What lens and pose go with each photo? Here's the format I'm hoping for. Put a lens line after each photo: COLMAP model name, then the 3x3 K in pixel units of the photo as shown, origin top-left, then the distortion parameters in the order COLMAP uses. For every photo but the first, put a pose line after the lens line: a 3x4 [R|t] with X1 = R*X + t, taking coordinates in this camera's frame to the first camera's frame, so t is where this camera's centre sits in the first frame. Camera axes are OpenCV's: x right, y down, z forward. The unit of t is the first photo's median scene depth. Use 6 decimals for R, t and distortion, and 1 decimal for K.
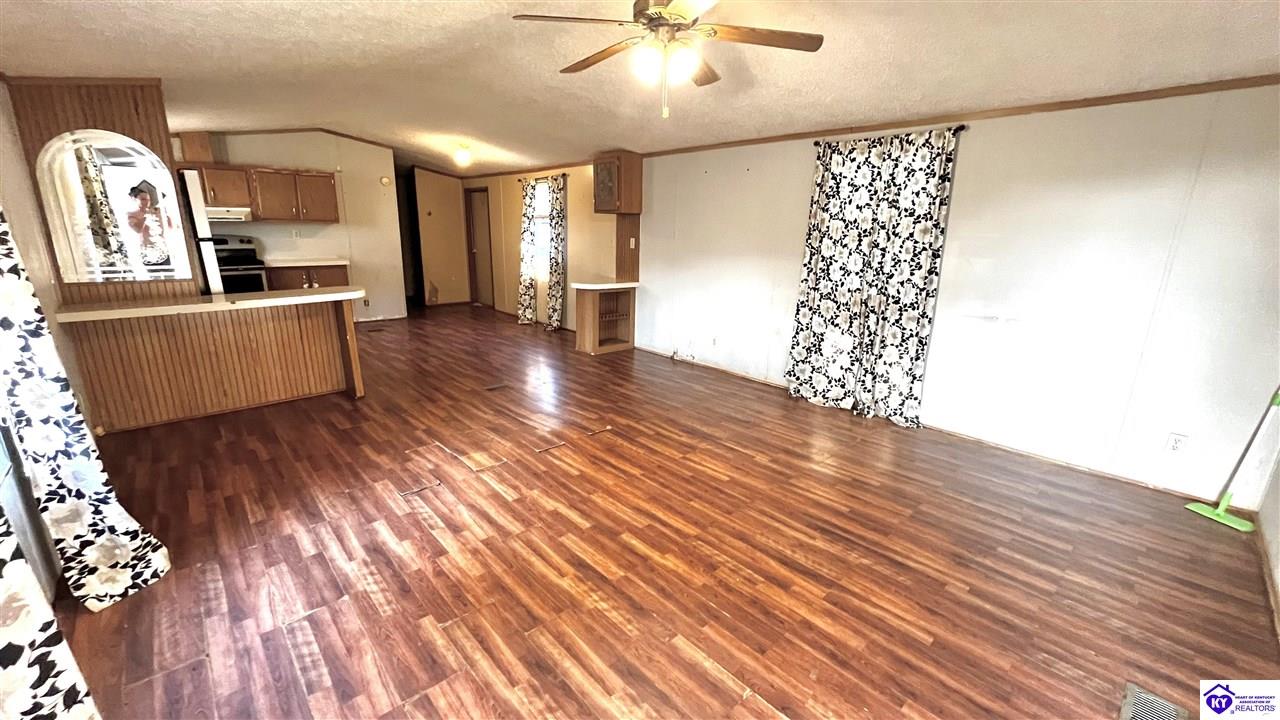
lens RADIAL K [[517.0, 0, 637.3], [0, 517.0, 359.1], [0, 0, 1]] dist [0.000062, -0.000351]
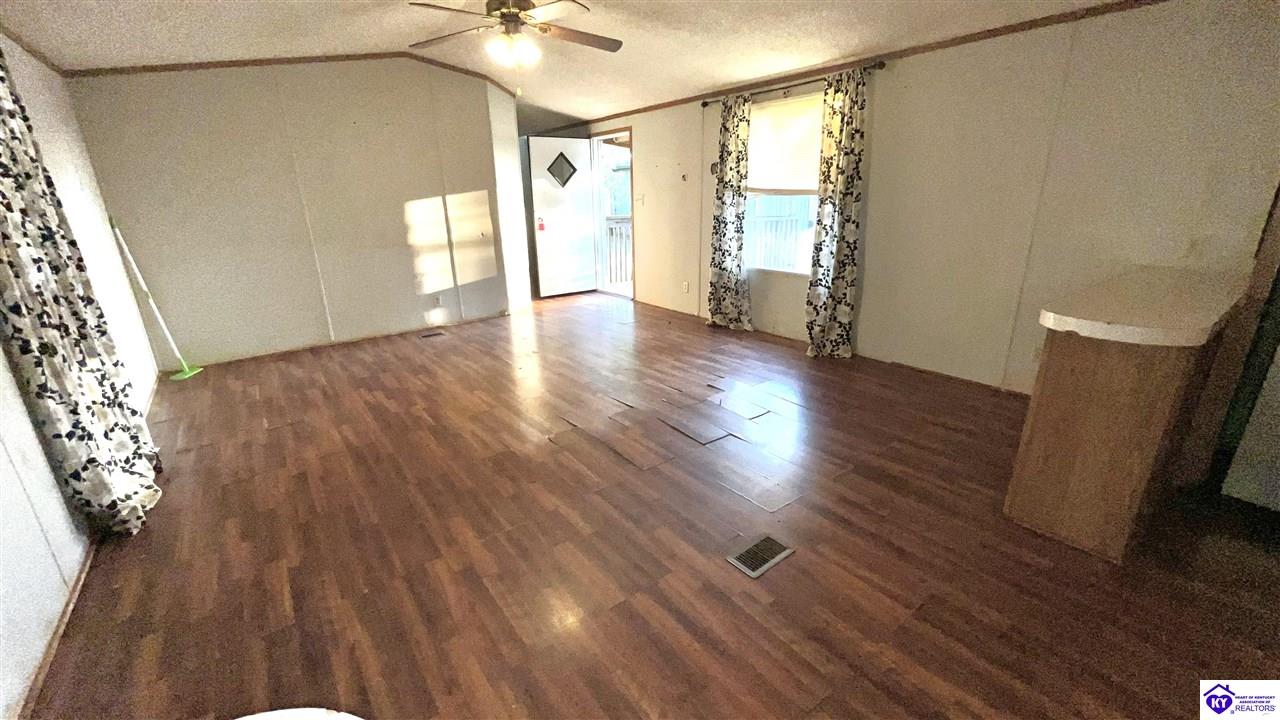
lens RADIAL K [[517.0, 0, 637.6], [0, 517.0, 361.5], [0, 0, 1]] dist [0.000062, -0.000351]
pose [[-0.995298, -0.025599, 0.093420, -0.271763], [0.029246, 0.840018, 0.541770, -0.407541], [-0.092343, 0.541954, -0.835319, 1.679966]]
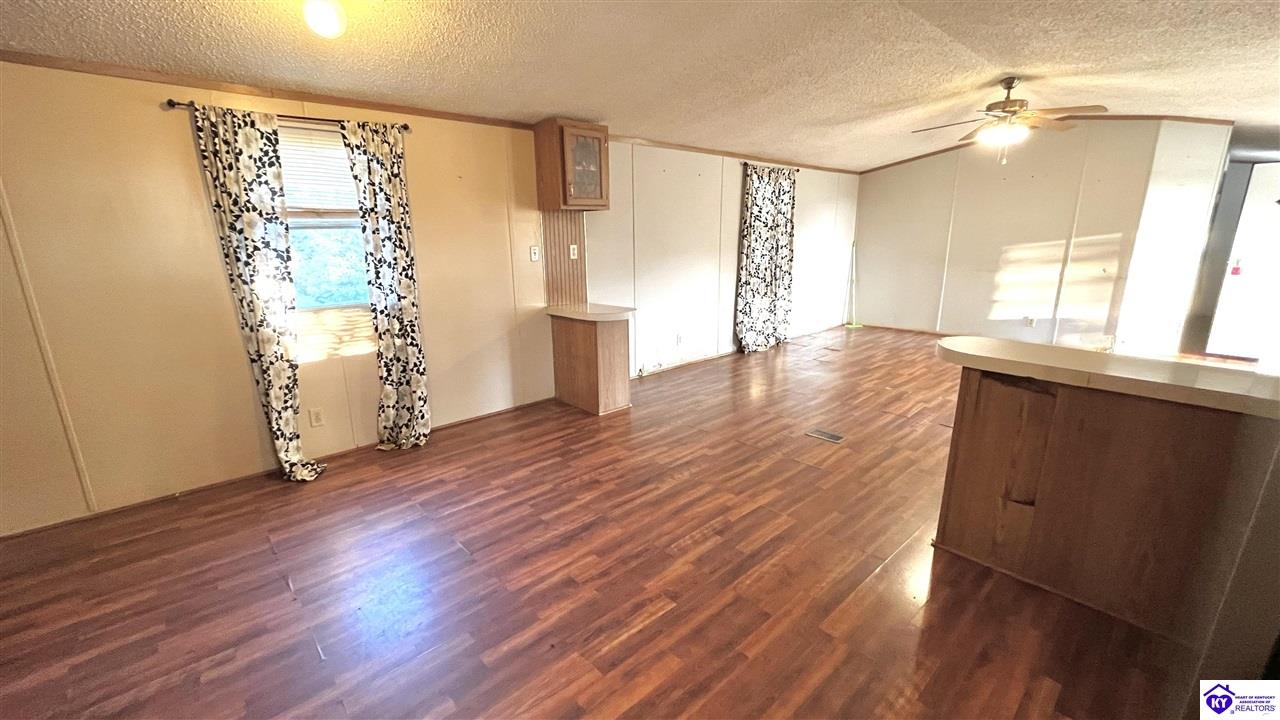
lens RADIAL K [[517.0, 0, 634.4], [0, 517.0, 360.2], [0, 0, 1]] dist [0.000062, -0.000351]
pose [[0.007628, -0.254014, 0.967170, -1.301307], [0.264048, 0.933382, 0.243057, -0.409920], [-0.964479, 0.253526, 0.074192, 1.563602]]
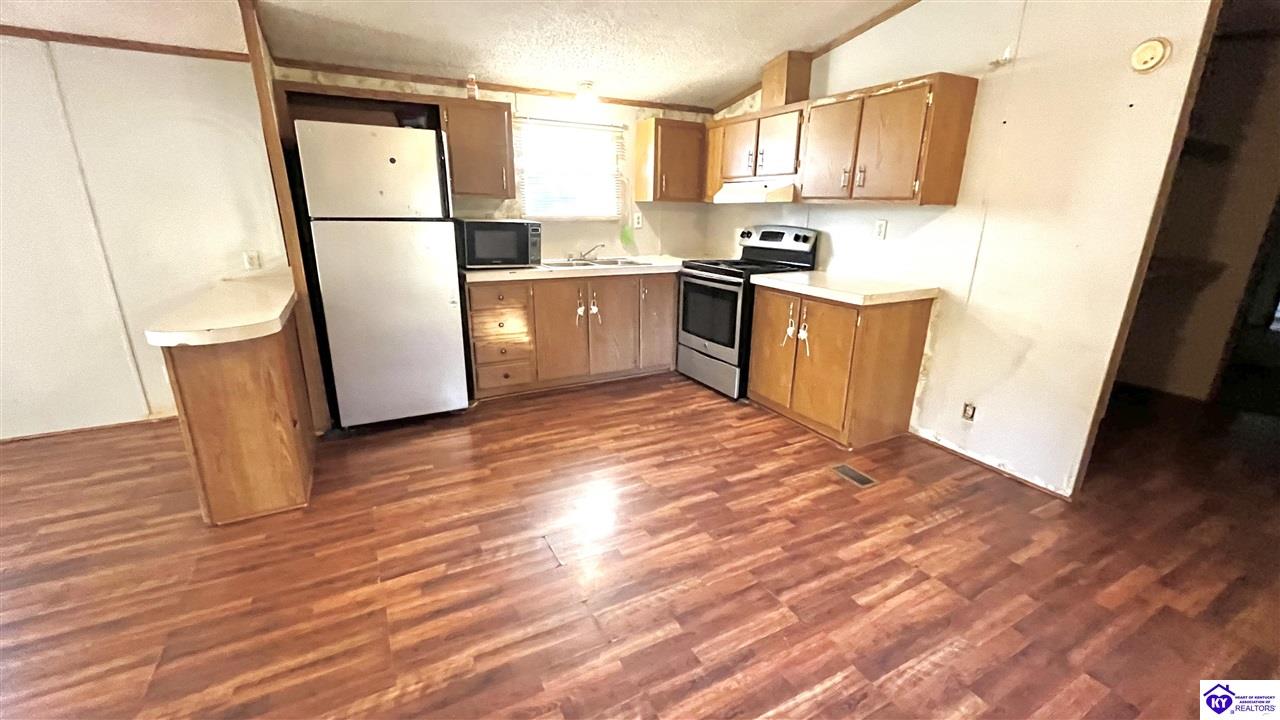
lens RADIAL K [[517.0, 0, 636.9], [0, 517.0, 363.0], [0, 0, 1]] dist [0.000062, -0.000351]
pose [[-0.244797, 0.260817, -0.933835, -0.235468], [-0.260168, 0.910148, 0.322402, -0.438578], [0.934016, 0.321878, -0.154945, 1.759864]]
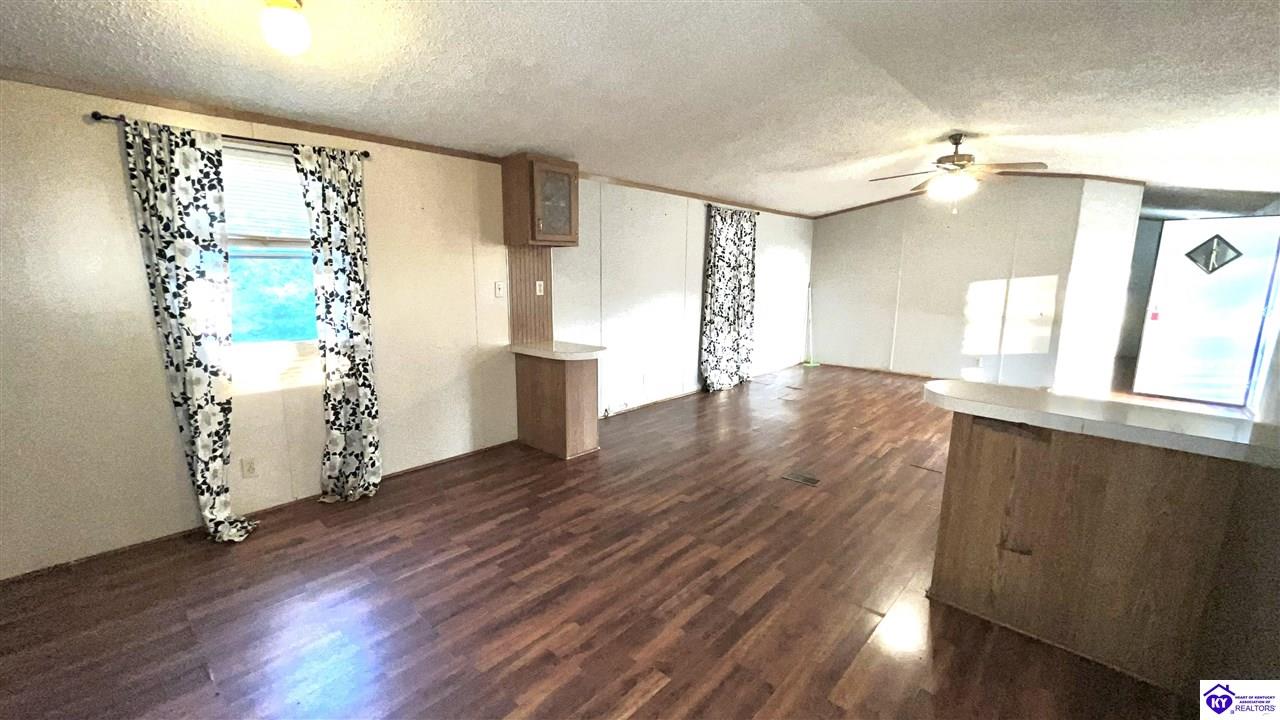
lens RADIAL K [[517.0, 0, 633.9], [0, 517.0, 360.4], [0, 0, 1]] dist [0.000062, -0.000351]
pose [[-0.081378, -0.187177, 0.978950, -1.257896], [0.240992, 0.949368, 0.201554, -0.419710], [-0.967109, 0.252321, -0.032149, 1.601062]]
